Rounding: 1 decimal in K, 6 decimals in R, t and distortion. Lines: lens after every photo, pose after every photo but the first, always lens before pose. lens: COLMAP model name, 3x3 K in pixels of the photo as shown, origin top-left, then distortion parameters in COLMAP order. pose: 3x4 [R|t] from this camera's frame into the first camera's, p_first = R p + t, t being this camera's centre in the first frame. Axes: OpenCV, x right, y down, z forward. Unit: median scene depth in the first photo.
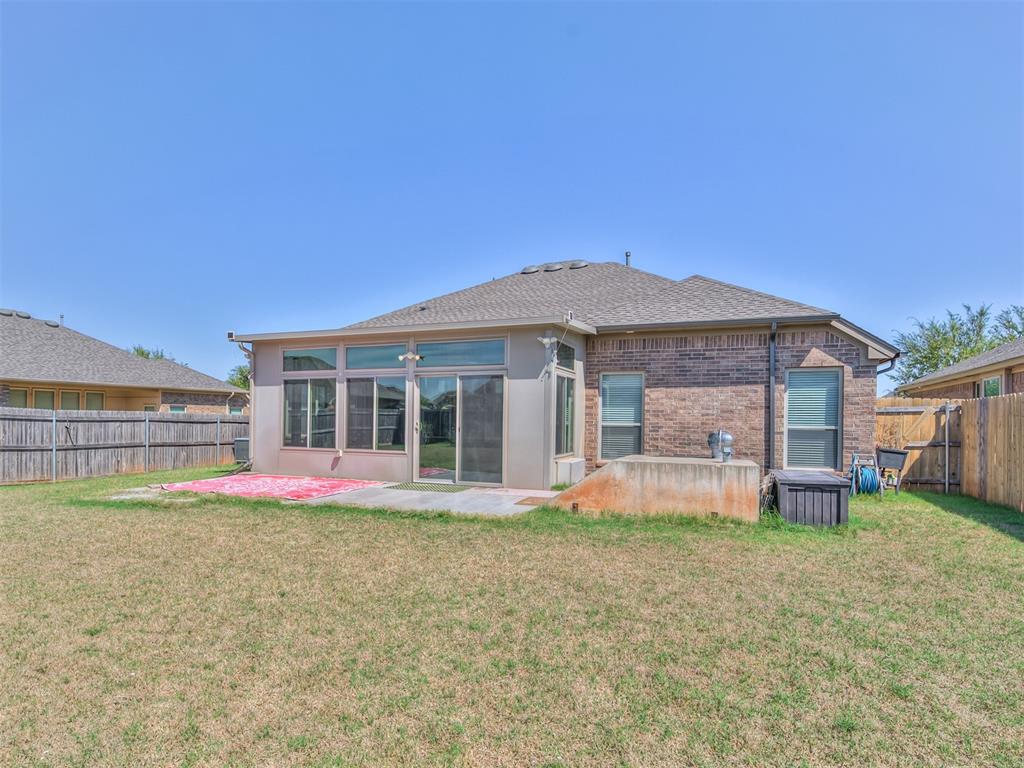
lens RADIAL K [[598.4, 0, 470.3], [0, 598.4, 400.4], [0, 0, 1]] dist [-0.016352, -0.001104]
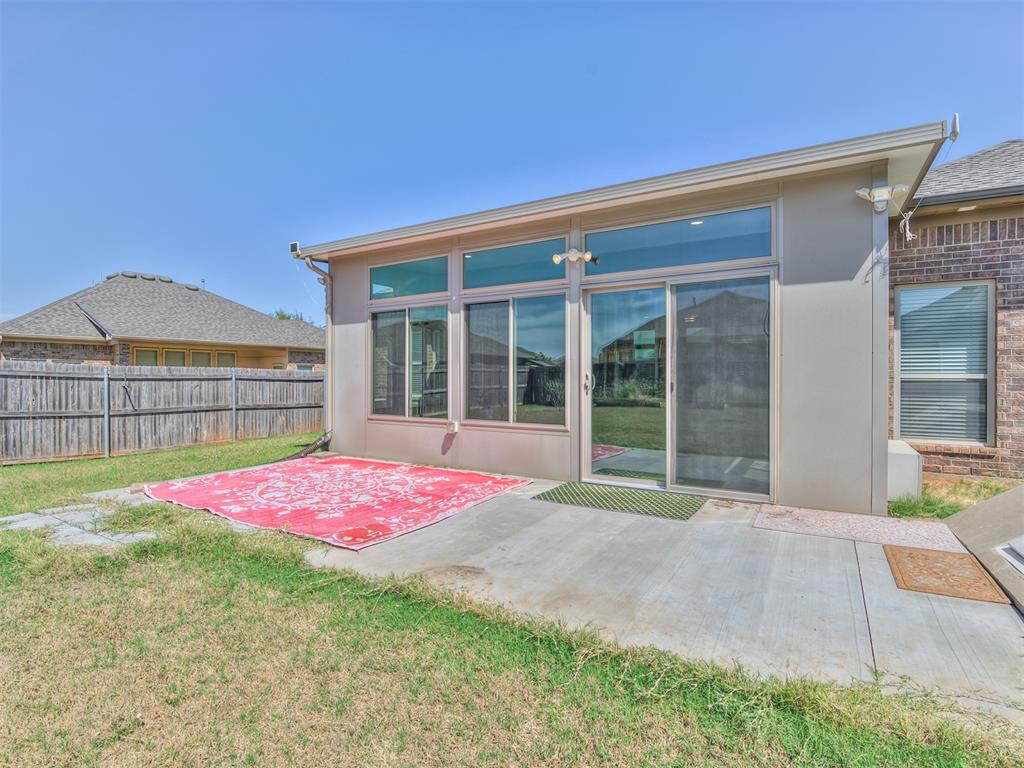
lens RADIAL K [[598.4, 0, 470.3], [0, 598.4, 400.4], [0, 0, 1]] dist [-0.016352, -0.001104]
pose [[0.977468, -0.000640, -0.211080, -0.068065], [0.015321, 0.997573, 0.067925, 0.018394], [0.210525, -0.069629, 0.975106, 0.377300]]
